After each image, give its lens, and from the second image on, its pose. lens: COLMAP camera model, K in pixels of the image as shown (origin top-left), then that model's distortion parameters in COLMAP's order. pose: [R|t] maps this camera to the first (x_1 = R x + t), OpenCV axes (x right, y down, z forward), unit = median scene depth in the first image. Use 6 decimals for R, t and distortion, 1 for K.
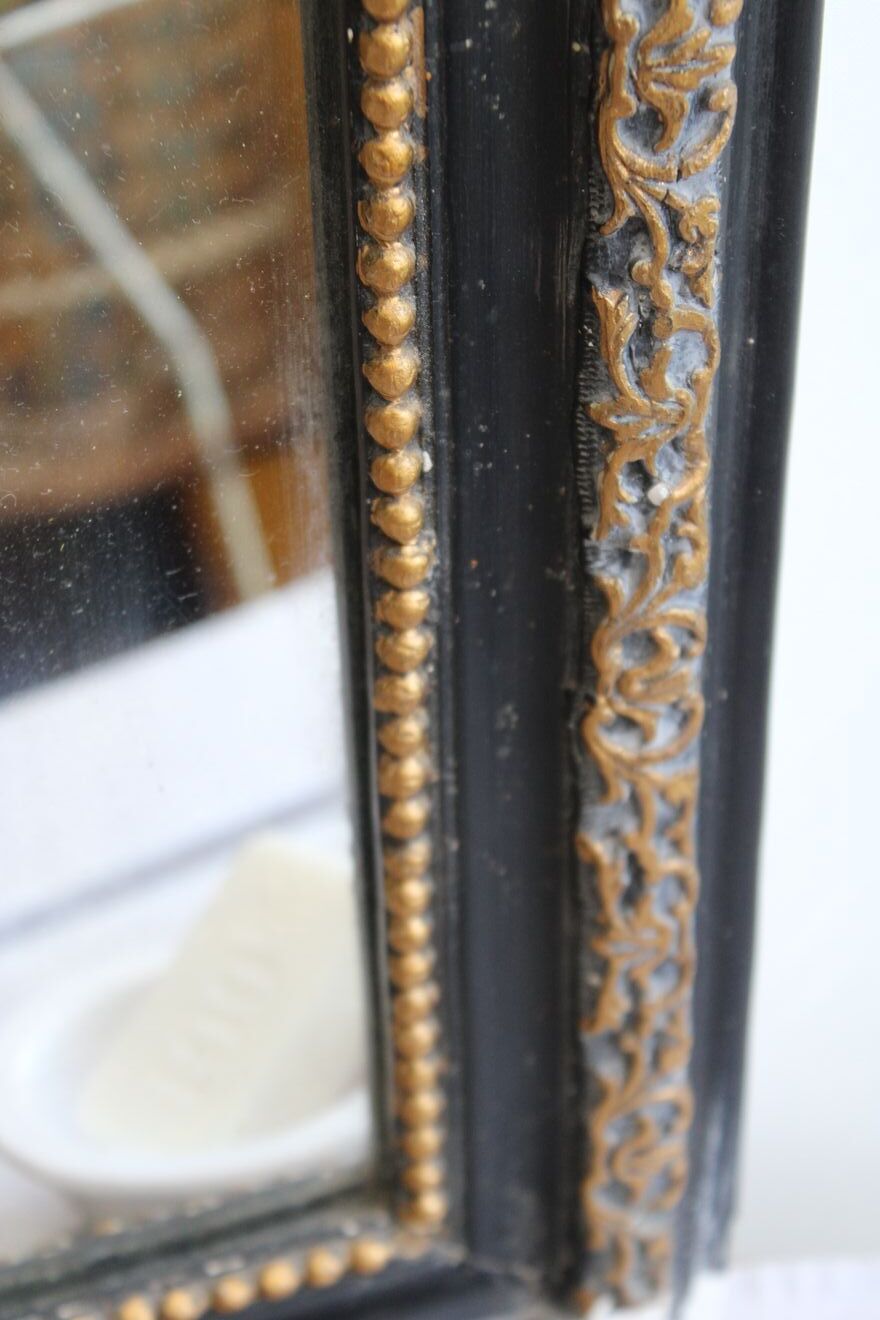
lens RADIAL K [[3102.8, 0, 433.3], [0, 3102.8, 666.1], [0, 0, 1]] dist [0.074996, 0.000000]
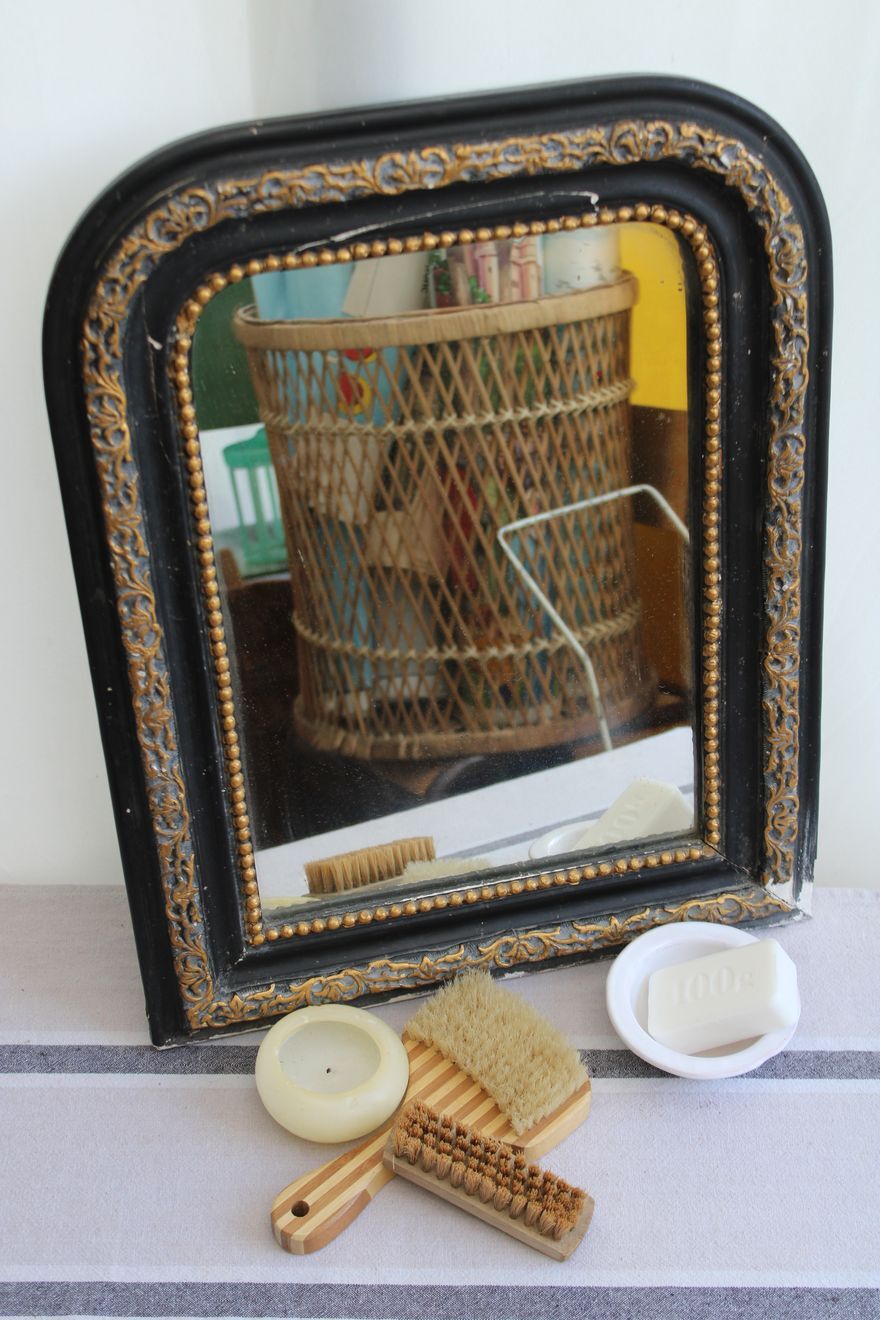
lens RADIAL K [[2154.9, 0, 418.0], [0, 2154.9, 663.6], [0, 0, 1]] dist [-0.003092, 0.000000]
pose [[0.992120, 0.013916, -0.124514, -0.035216], [-0.035645, 0.984095, -0.174031, 0.458999], [0.120111, 0.177098, 0.976837, -1.401140]]
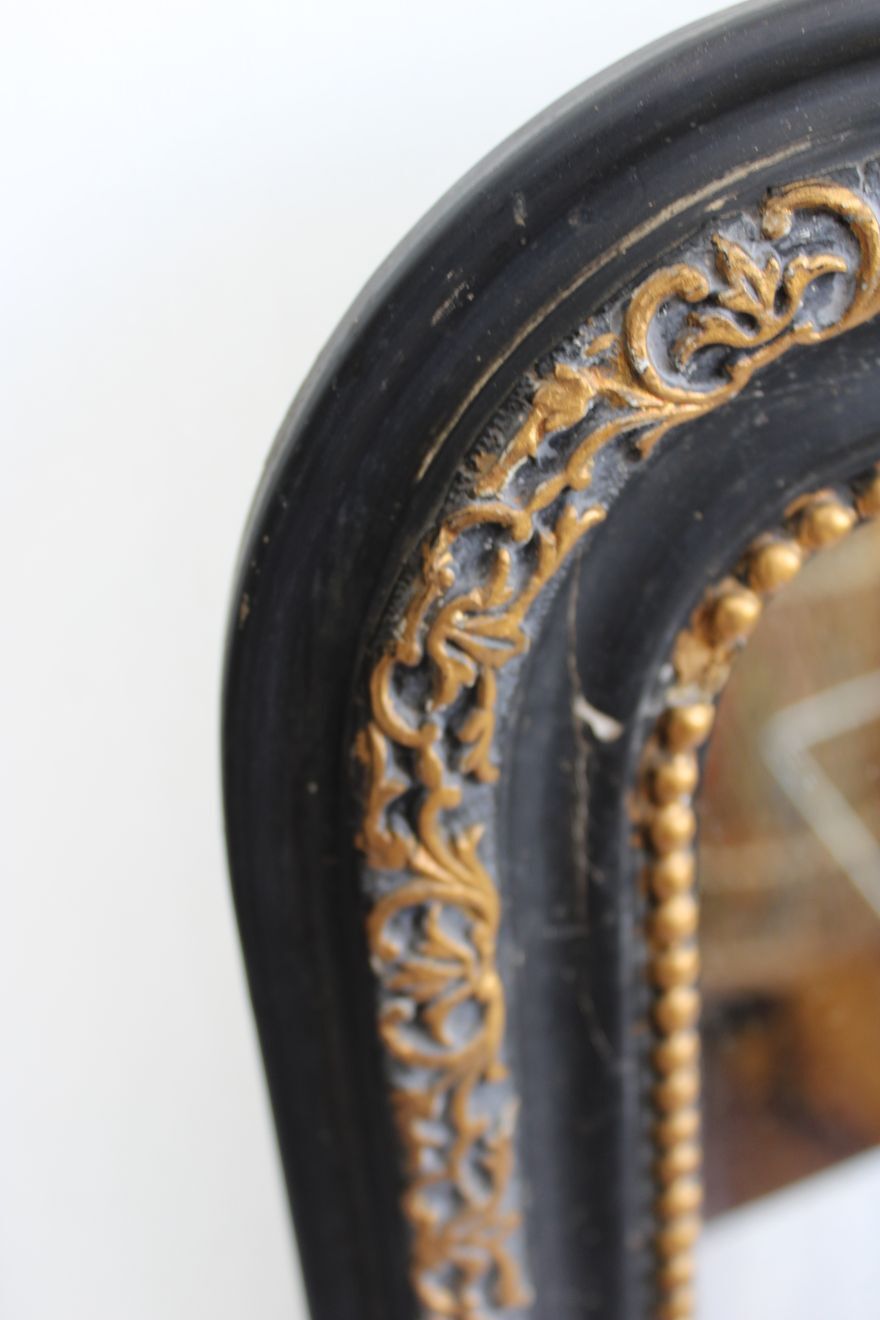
lens RADIAL K [[1613.1, 0, 438.9], [0, 1613.1, 653.6], [0, 0, 1]] dist [-0.085242, 0.000000]
pose [[0.990583, 0.009020, -0.136614, -0.542660], [-0.035294, 0.980925, -0.191155, -0.138543], [0.132284, 0.194176, 0.972006, 0.114971]]
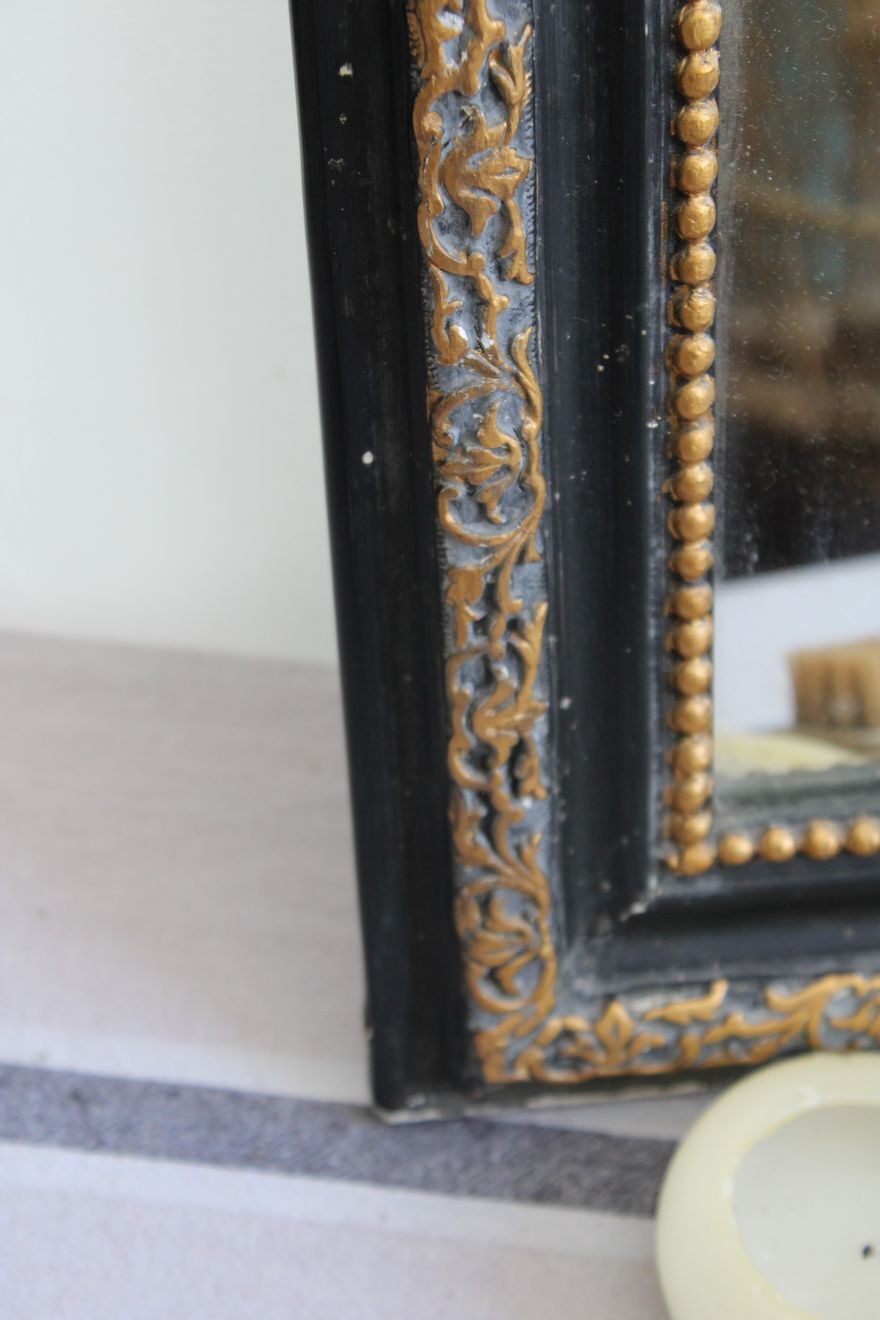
lens RADIAL K [[3102.8, 0, 440.0], [0, 3102.8, 656.6], [0, 0, 1]] dist [0.074996, 0.000000]
pose [[0.970038, 0.122685, -0.209701, -0.366874], [-0.138113, 0.988565, -0.060529, 0.356357], [0.199877, 0.087678, 0.975890, -0.210283]]
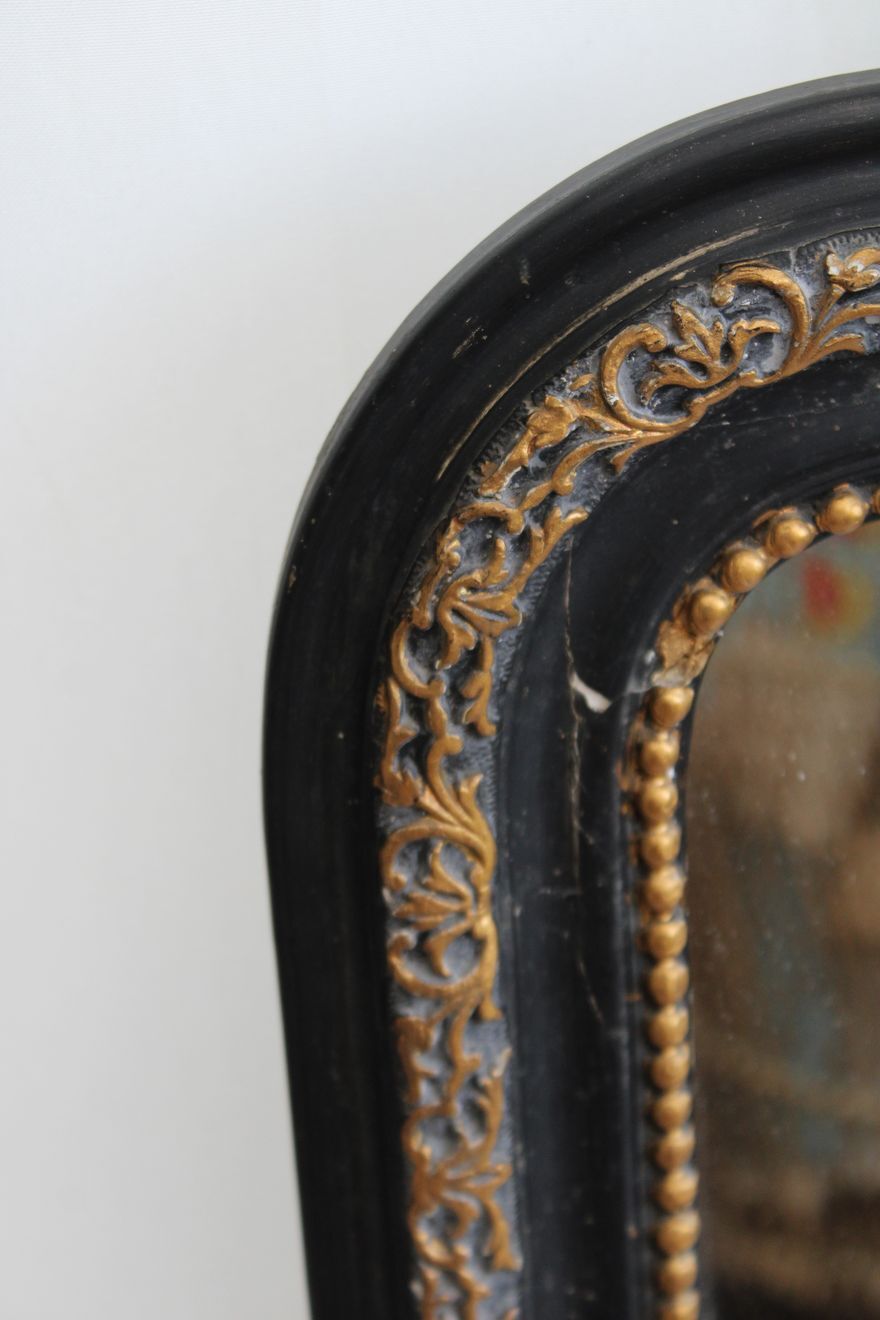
lens RADIAL K [[3102.8, 0, 435.8], [0, 3102.8, 661.7], [0, 0, 1]] dist [0.074996, 0.000000]
pose [[0.973959, 0.061882, -0.218117, -0.382729], [-0.112282, 0.967423, -0.226904, 0.022701], [0.196970, 0.245485, 0.949178, -0.428148]]
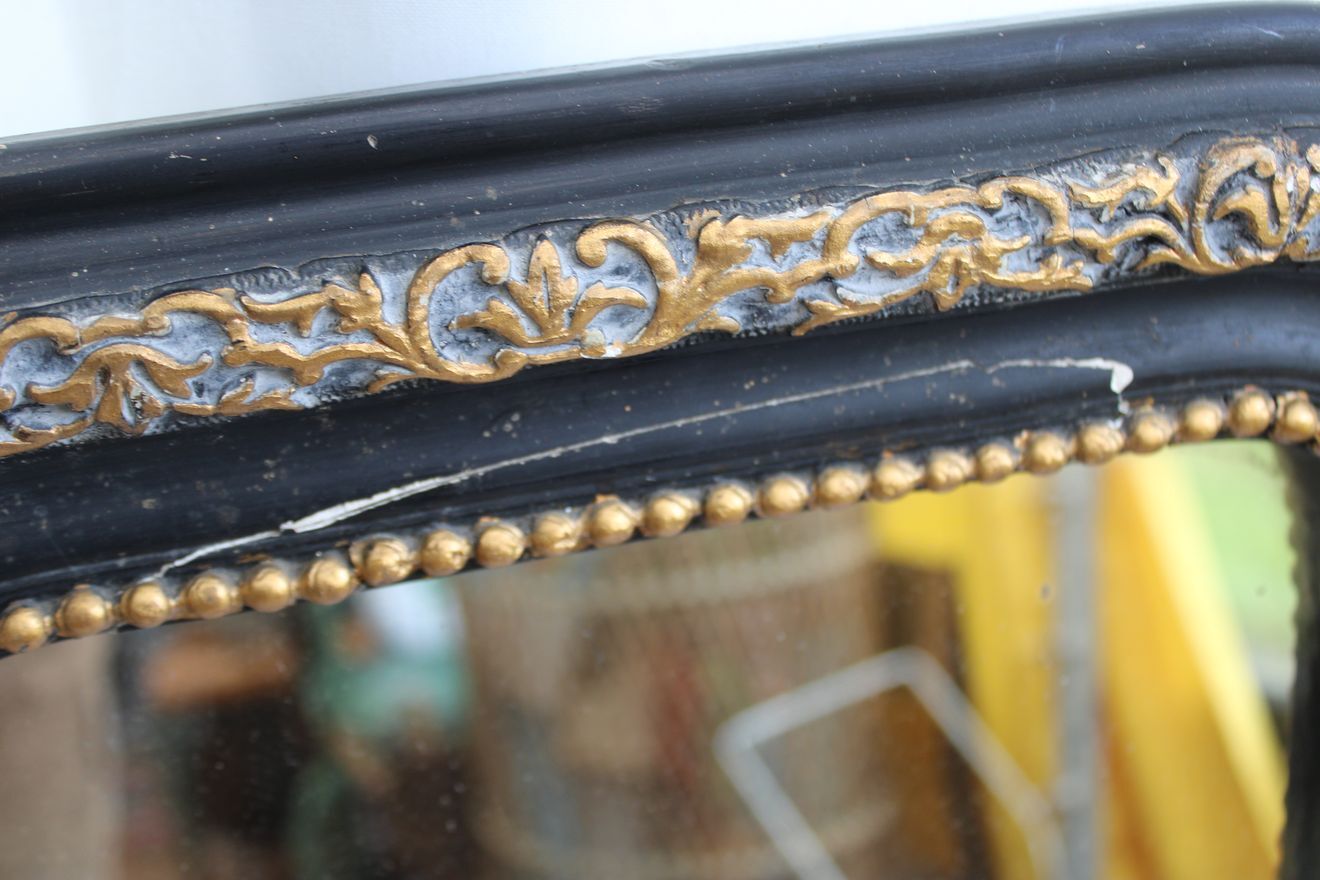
lens RADIAL K [[1613.1, 0, 662.0], [0, 1613.1, 445.6], [0, 0, 1]] dist [-0.085242, 0.000000]
pose [[0.993840, -0.012907, -0.110074, -0.225144], [-0.019796, 0.956549, -0.290898, -0.200774], [0.109046, 0.291284, 0.950401, 0.130052]]
